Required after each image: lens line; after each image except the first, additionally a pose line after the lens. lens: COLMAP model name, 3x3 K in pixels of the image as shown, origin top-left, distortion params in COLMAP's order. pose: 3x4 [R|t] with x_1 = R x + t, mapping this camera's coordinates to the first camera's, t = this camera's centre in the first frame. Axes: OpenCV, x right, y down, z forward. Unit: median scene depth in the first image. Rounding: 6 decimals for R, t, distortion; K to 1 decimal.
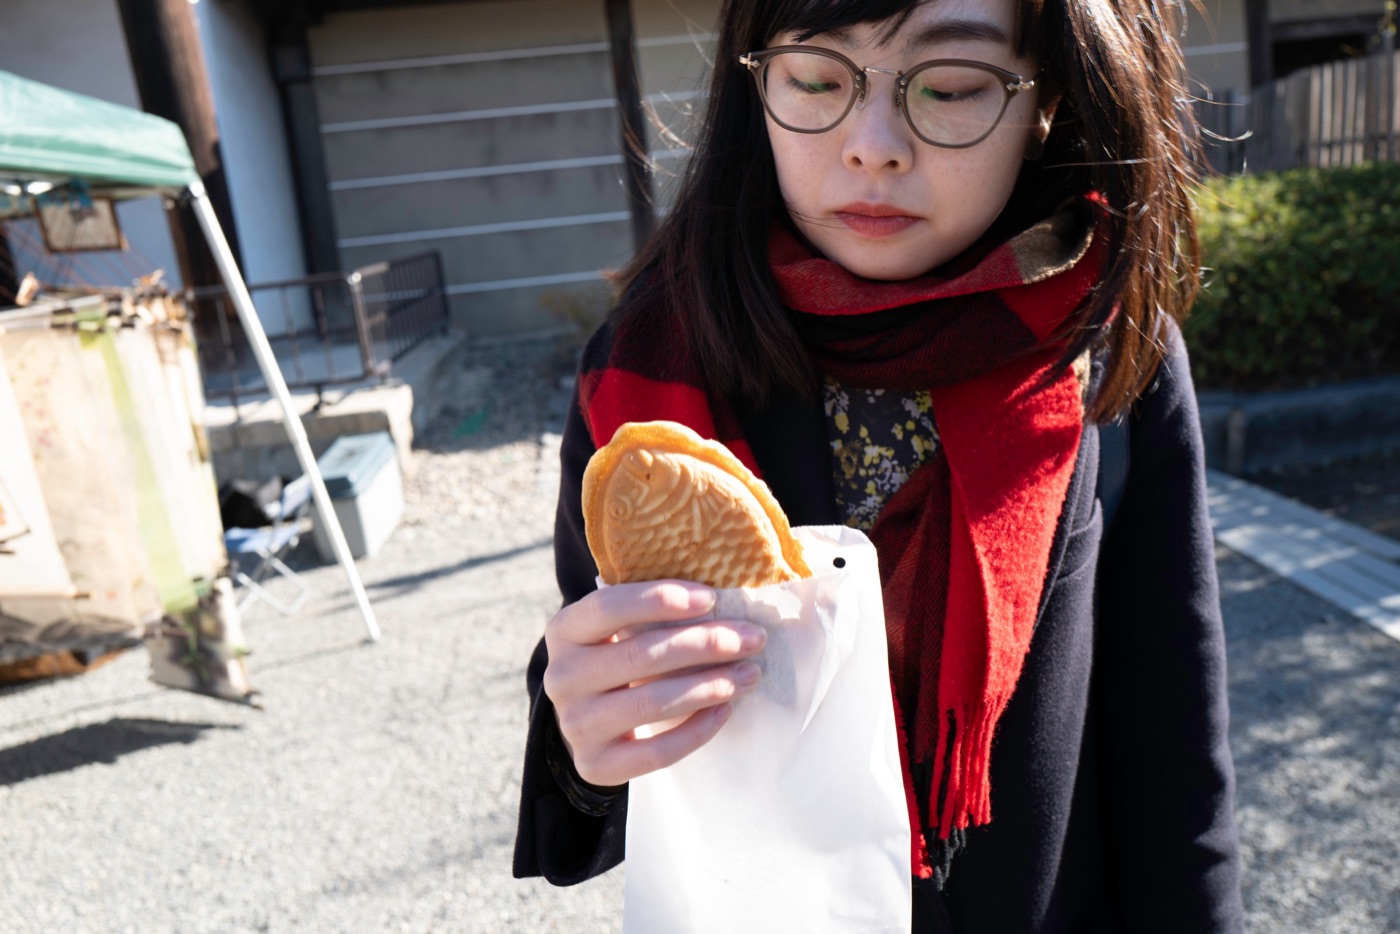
lens RADIAL K [[1110.0, 0, 725.9], [0, 1110.0, 468.9], [0, 0, 1]] dist [-0.007522, -0.000604]
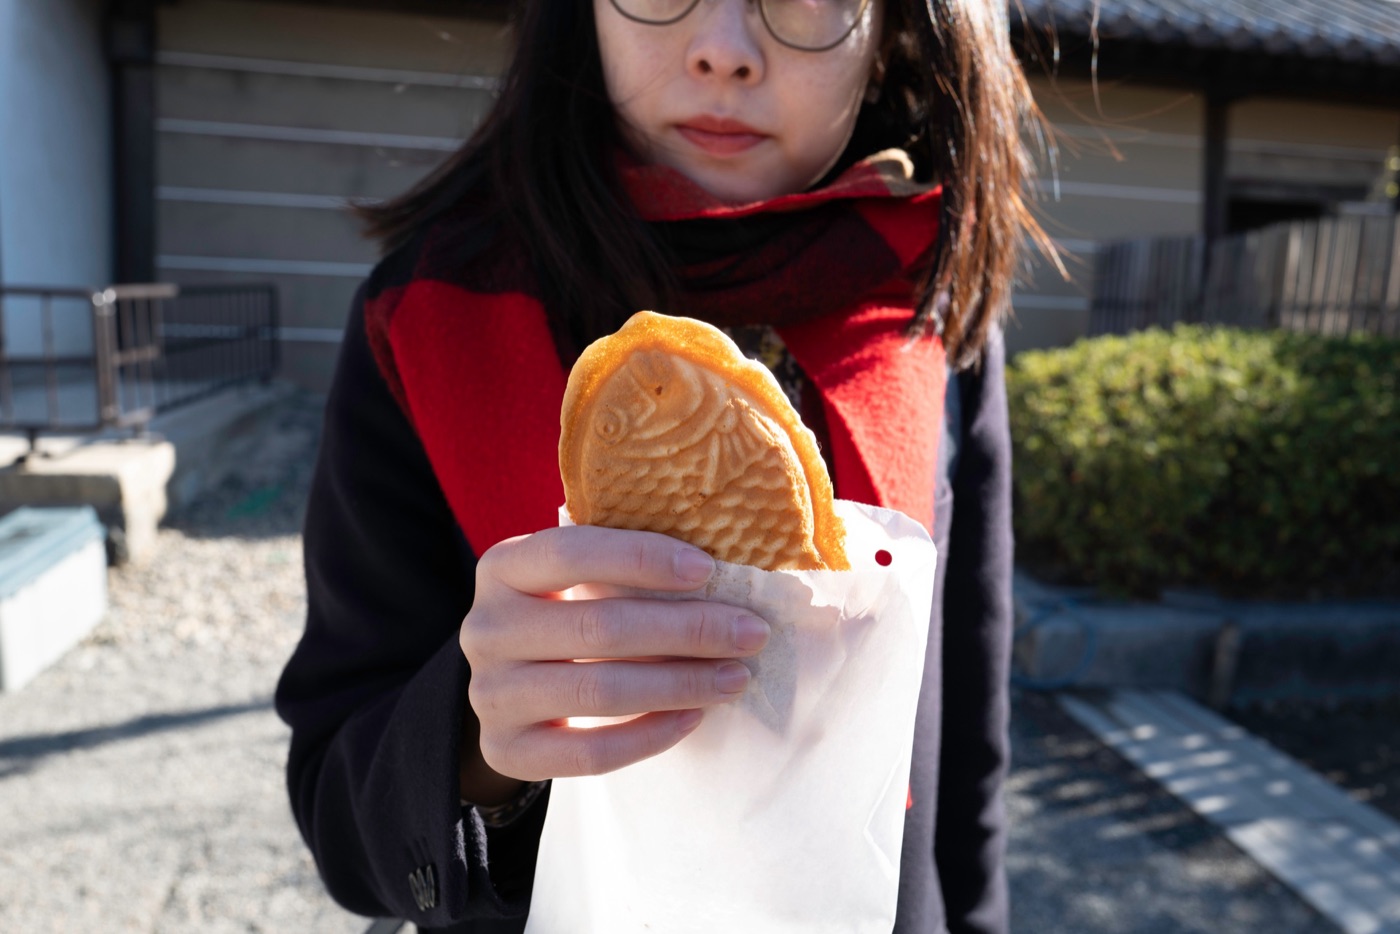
lens RADIAL K [[1106.5, 0, 700.0], [0, 1106.5, 467.0], [0, 0, 1]] dist [-0.095213, 0.127164]
pose [[0.989393, 0.130613, 0.063580, 0.036718], [-0.125163, 0.988637, -0.083253, -0.049680], [-0.073731, 0.074412, 0.994498, 0.260429]]
